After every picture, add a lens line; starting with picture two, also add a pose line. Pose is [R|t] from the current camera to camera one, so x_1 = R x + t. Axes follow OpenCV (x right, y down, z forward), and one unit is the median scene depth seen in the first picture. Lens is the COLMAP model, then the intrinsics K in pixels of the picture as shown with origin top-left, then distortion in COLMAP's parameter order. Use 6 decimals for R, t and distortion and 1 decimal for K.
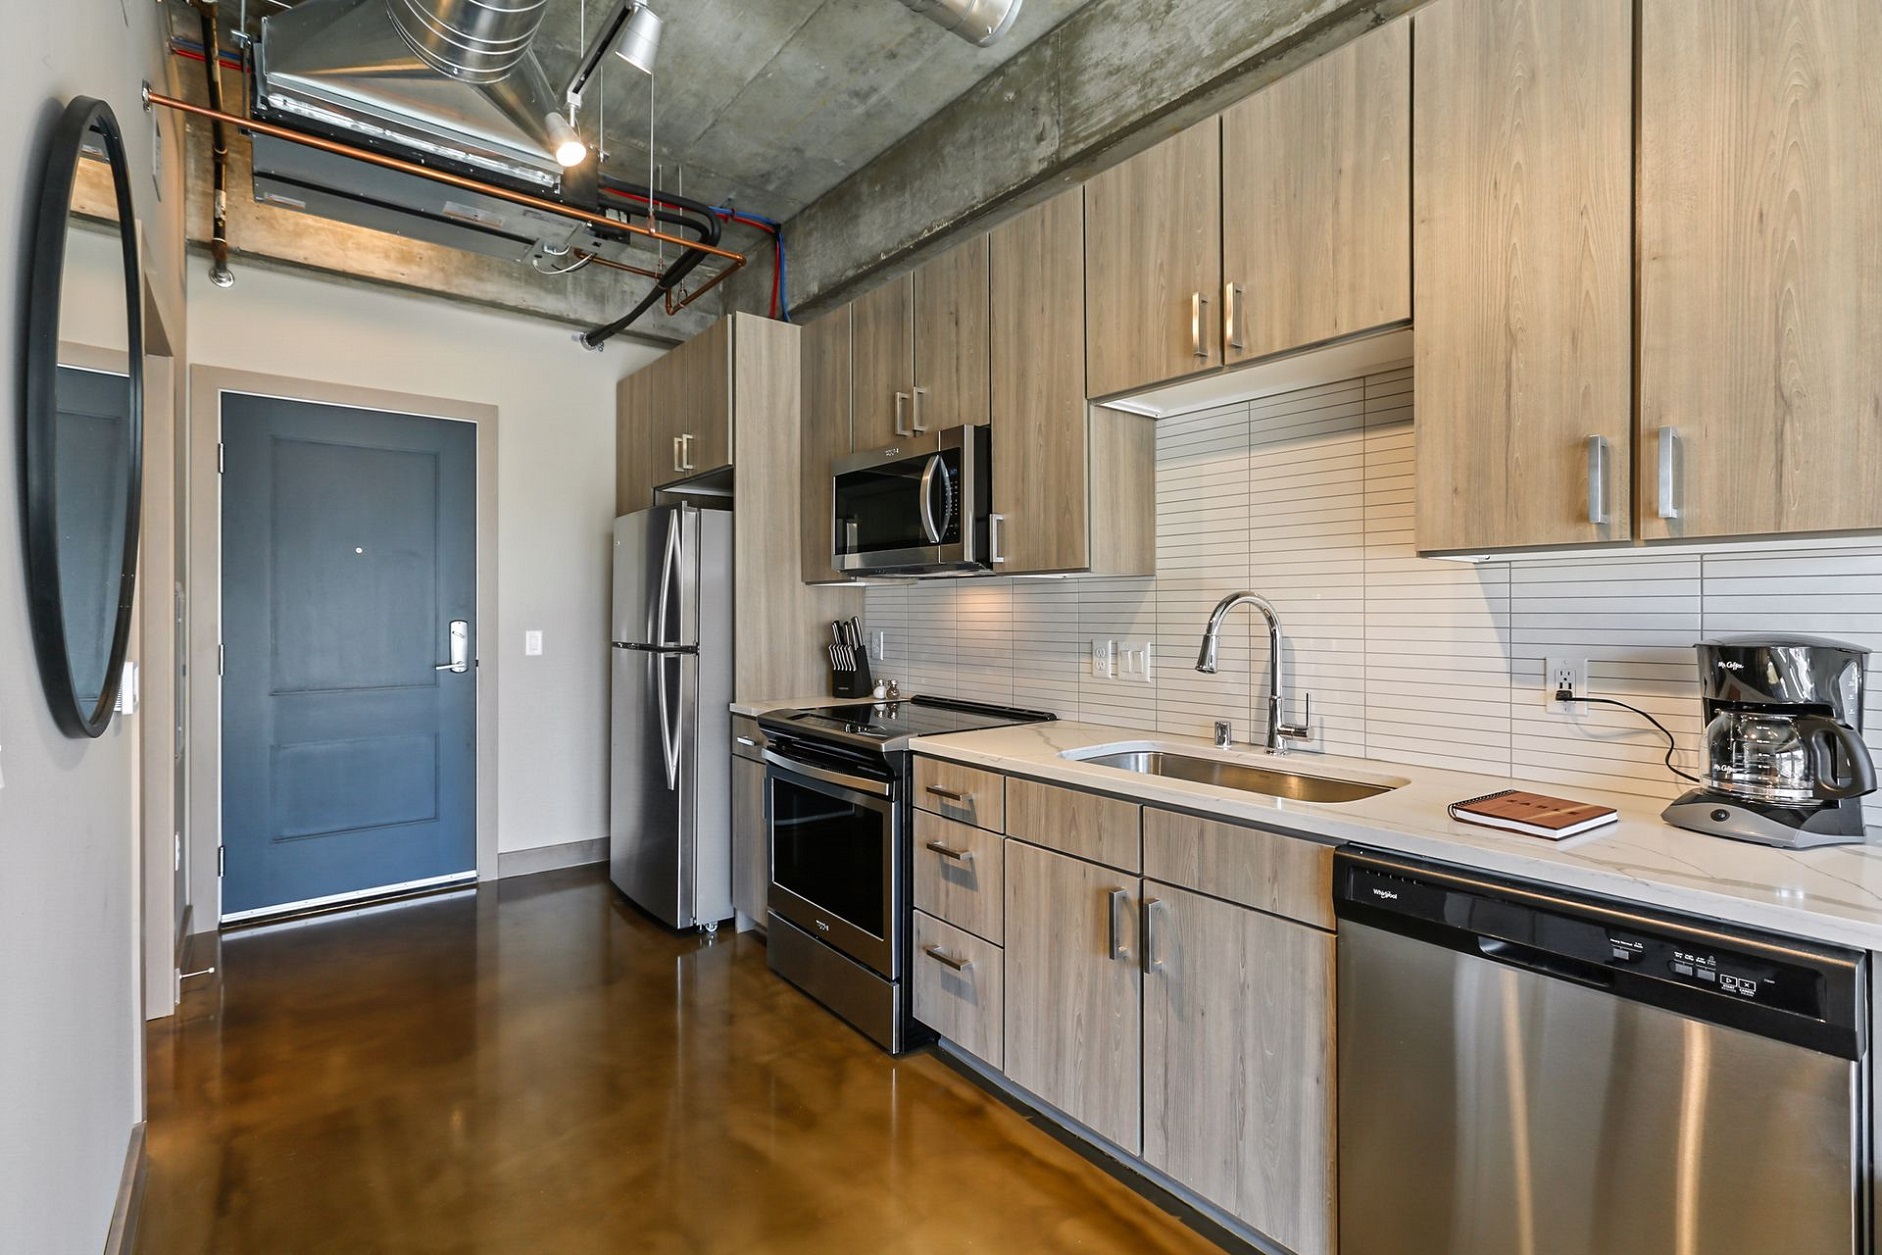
lens RADIAL K [[843.8, 0, 933.7], [0, 843.8, 608.7], [0, 0, 1]] dist [-0.005378, 0.002724]
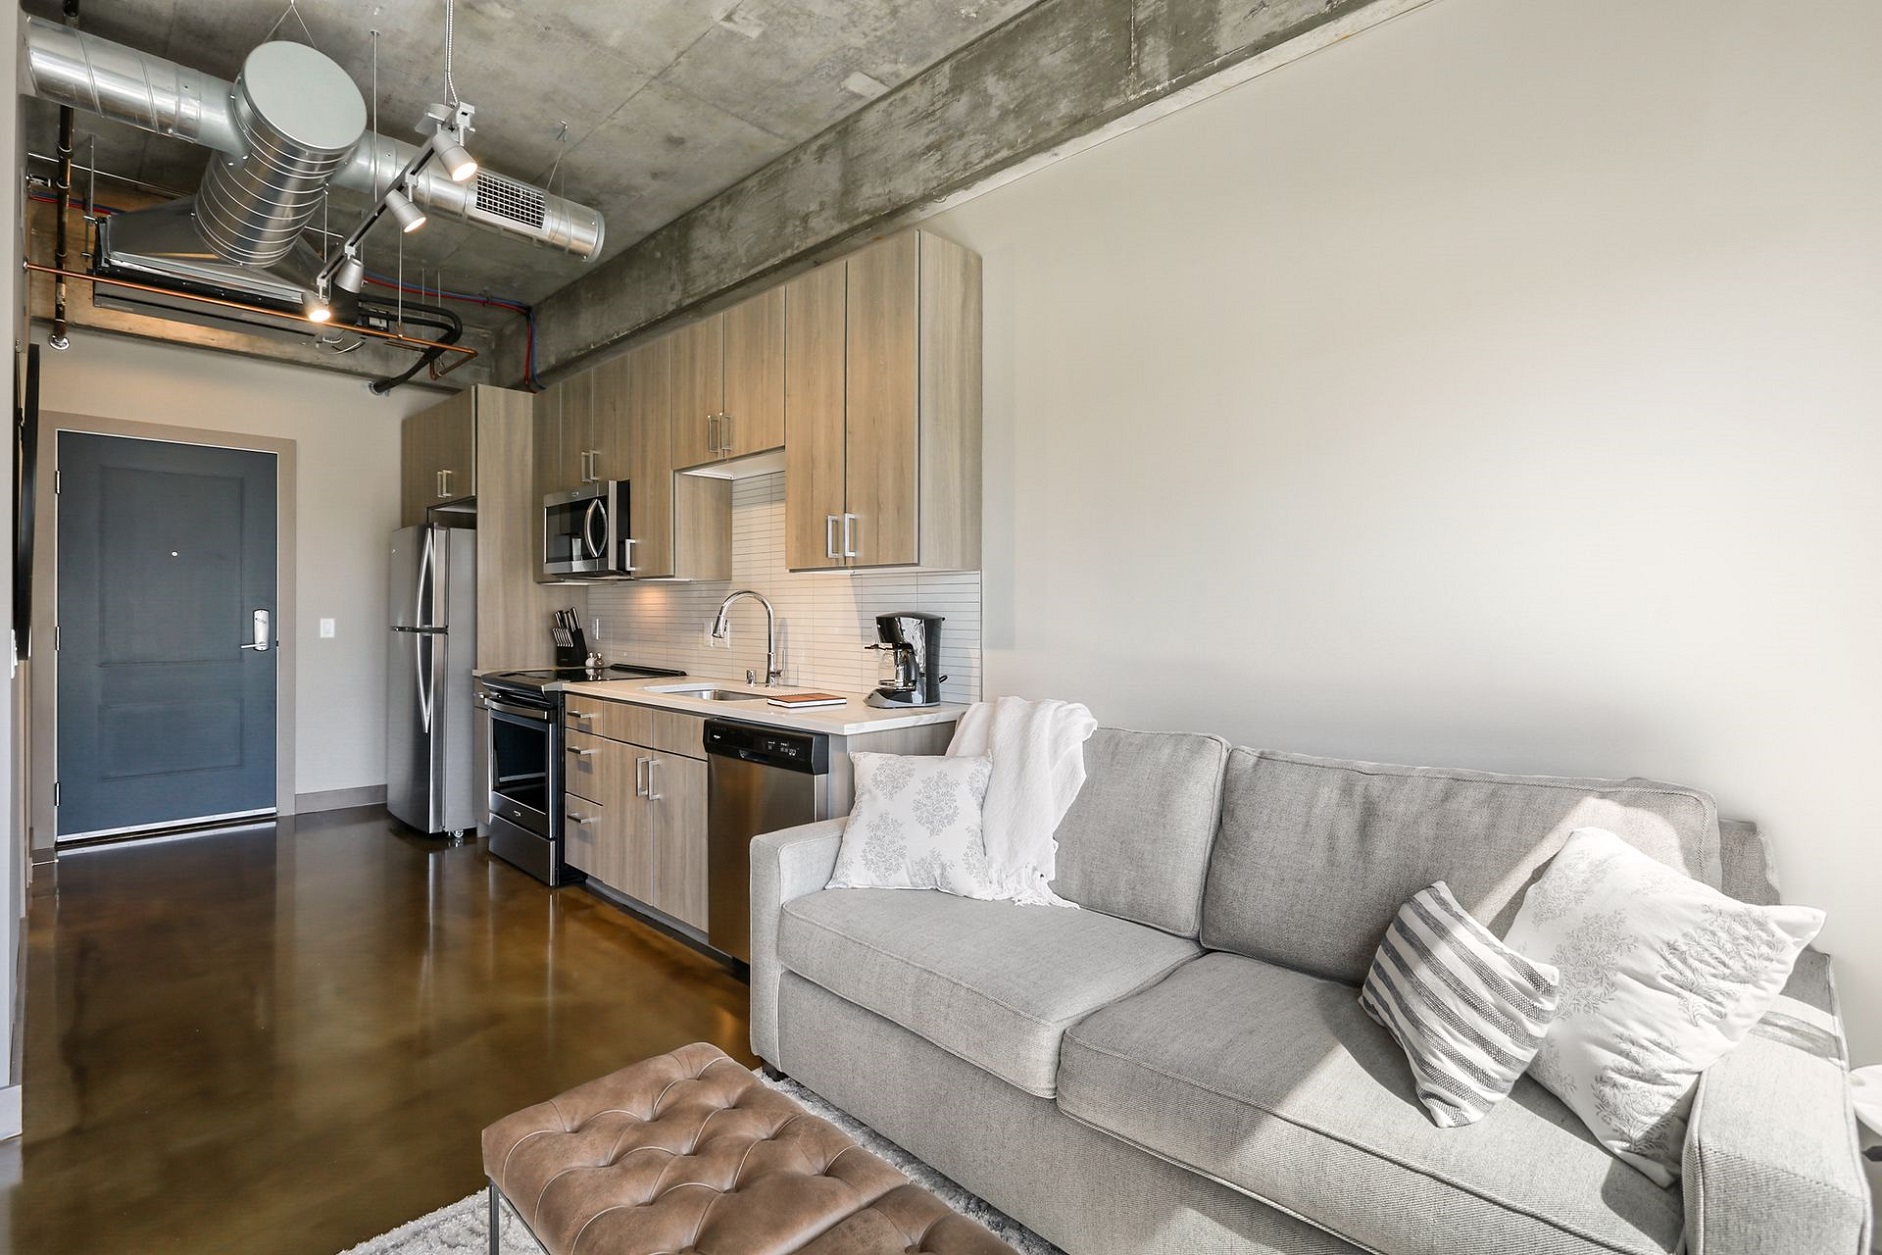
lens RADIAL K [[864.8, 0, 932.6], [0, 864.8, 612.3], [0, 0, 1]] dist [-0.001257, -0.000674]
pose [[0.992627, 0.004823, 0.121111, 0.420024], [-0.005228, 0.999982, 0.003030, 0.013432], [-0.121094, -0.003640, 0.992634, -0.615391]]
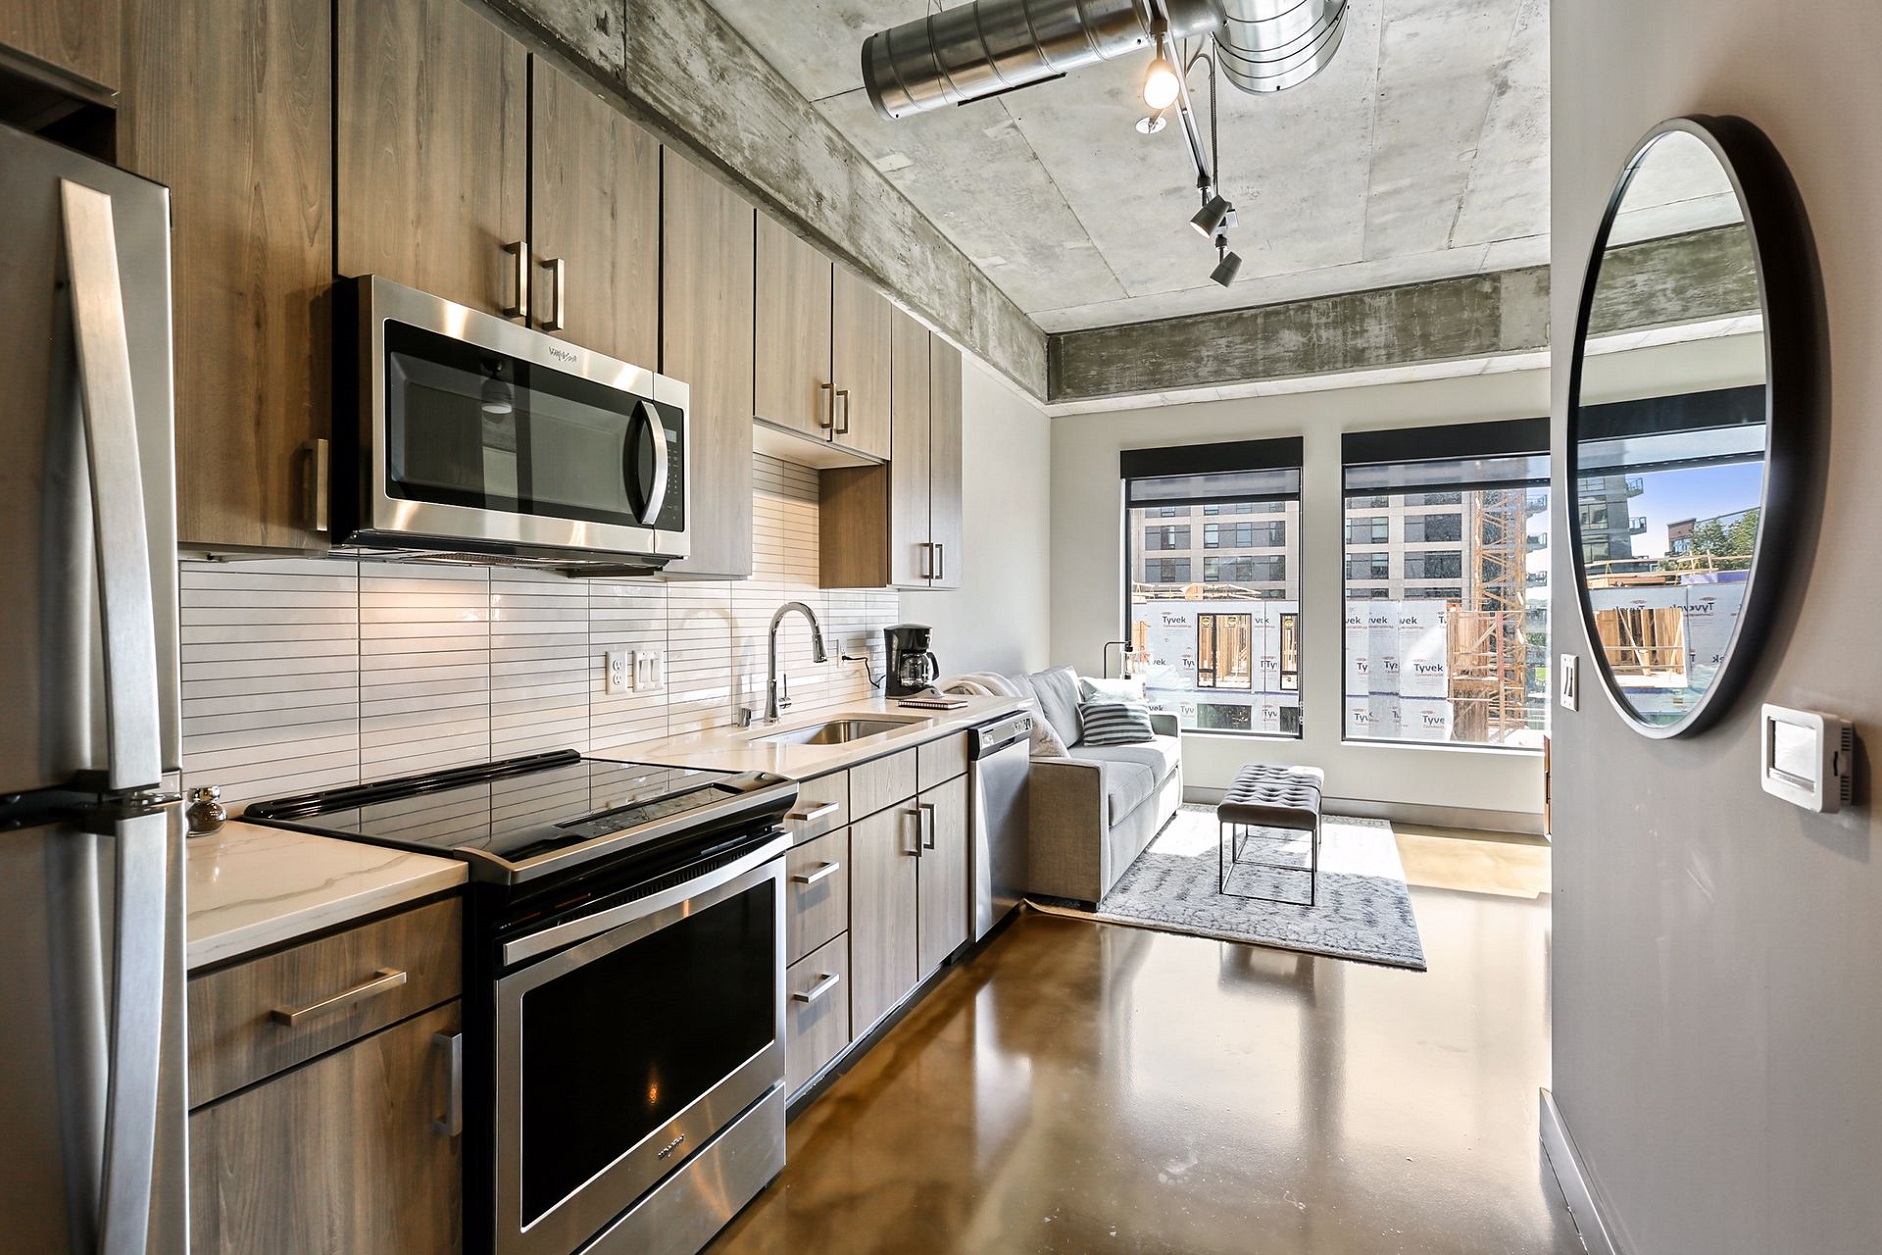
lens RADIAL K [[864.8, 0, 939.7], [0, 864.8, 614.1], [0, 0, 1]] dist [-0.001257, -0.000674]
pose [[-0.447277, 0.000054, 0.894395, -0.778444], [0.002430, 0.999996, 0.001155, -0.001618], [-0.894392, 0.002690, -0.447276, 1.124717]]
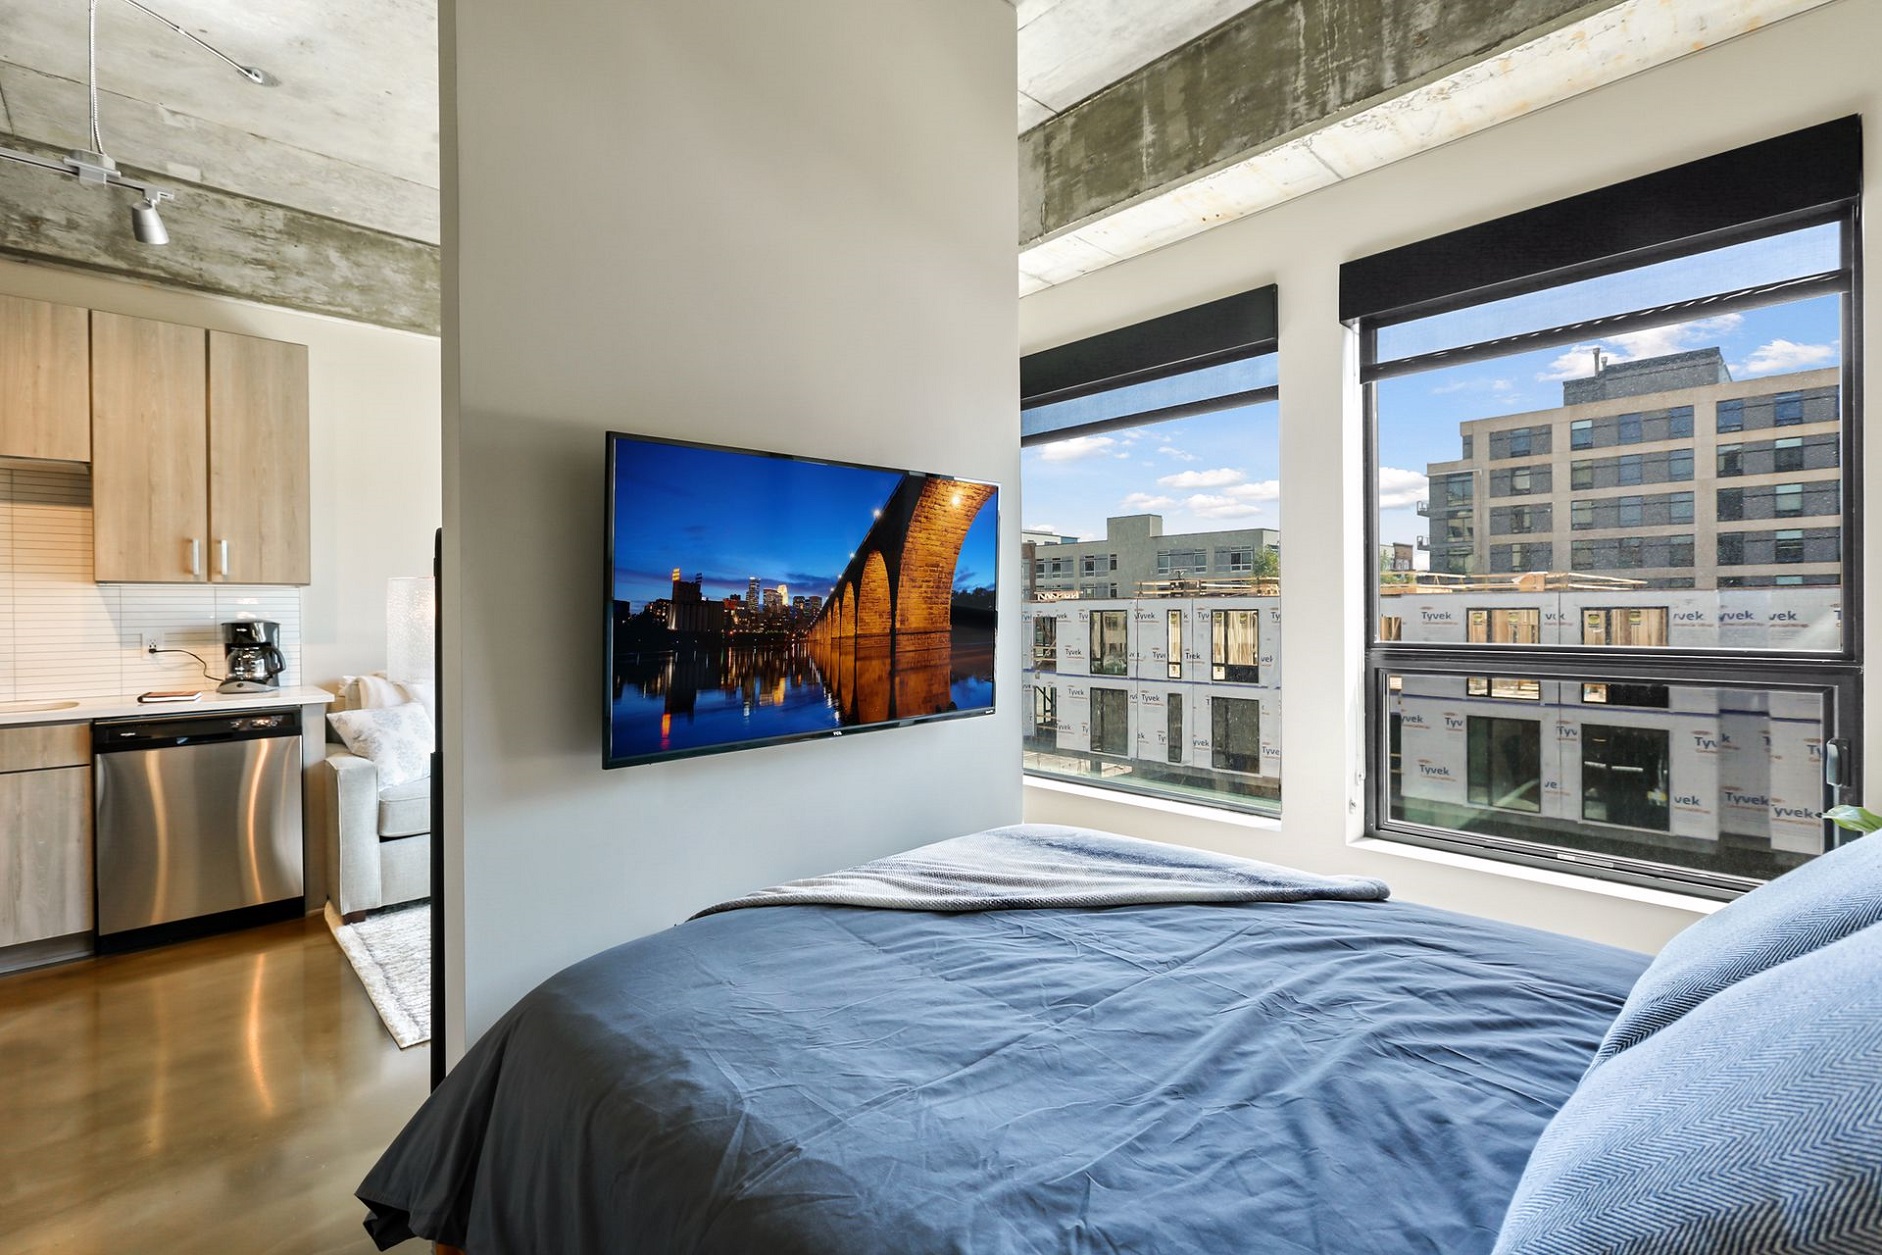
lens RADIAL K [[843.8, 0, 934.7], [0, 843.8, 618.0], [0, 0, 1]] dist [-0.005378, 0.002724]
pose [[-0.073848, -0.006990, 0.997245, -0.985575], [0.006393, 0.999952, 0.007482, 0.011531], [-0.997249, 0.006928, -0.073800, -0.525312]]
